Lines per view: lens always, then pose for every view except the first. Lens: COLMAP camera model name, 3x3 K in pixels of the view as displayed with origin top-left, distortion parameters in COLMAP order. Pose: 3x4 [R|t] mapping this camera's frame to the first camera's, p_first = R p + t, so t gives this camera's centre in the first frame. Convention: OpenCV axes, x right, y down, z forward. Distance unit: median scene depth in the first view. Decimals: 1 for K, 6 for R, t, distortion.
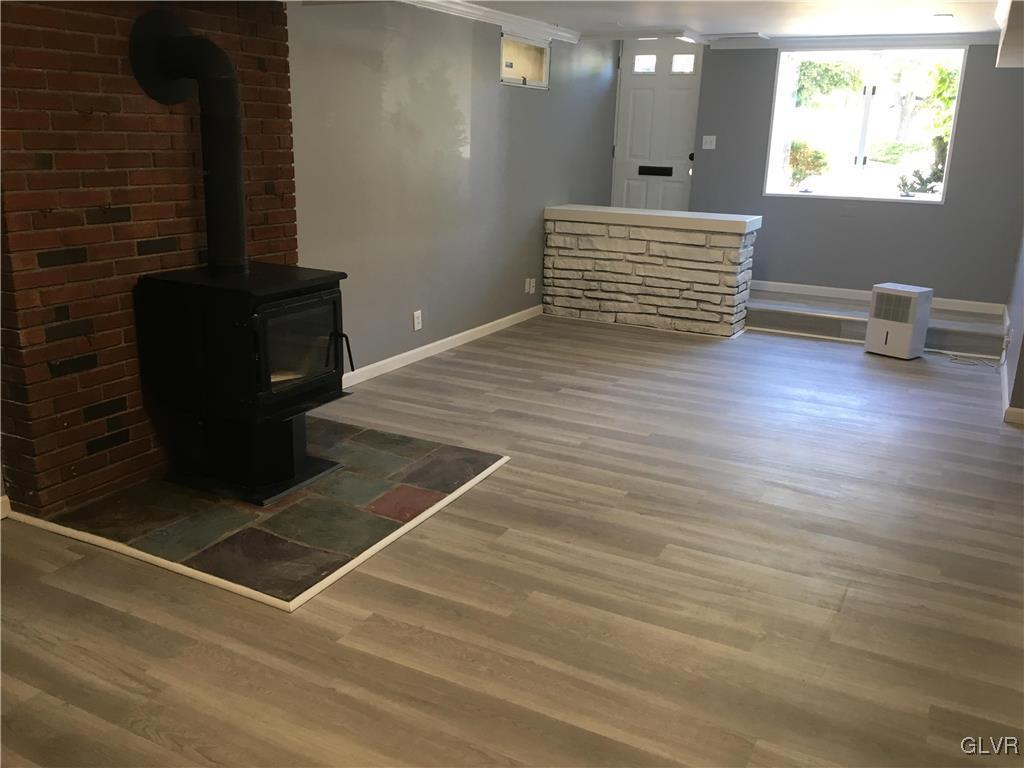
lens RADIAL K [[872.0, 0, 512.9], [0, 872.0, 386.6], [0, 0, 1]] dist [0.052391, -0.032170]
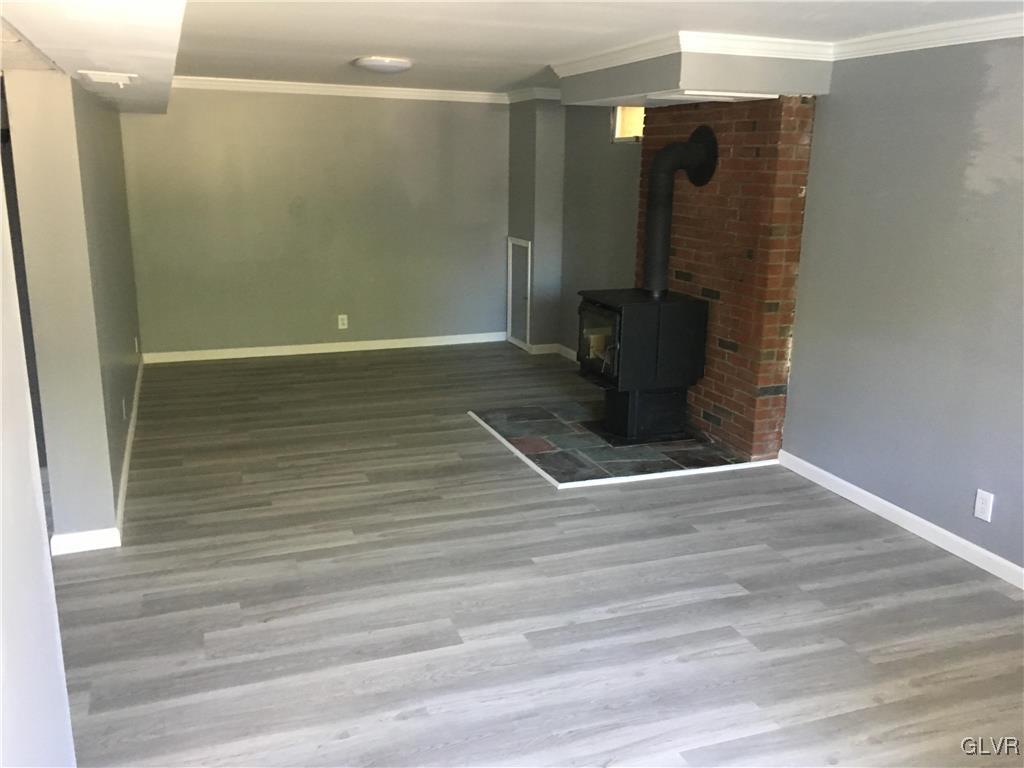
lens RADIAL K [[872.0, 0, 511.7], [0, 872.0, 381.6], [0, 0, 1]] dist [0.052391, -0.032170]
pose [[-0.668268, 0.144407, -0.729770, 0.893305], [-0.242407, 0.885168, 0.397135, -0.502330], [0.703318, 0.442294, -0.556524, 1.626053]]
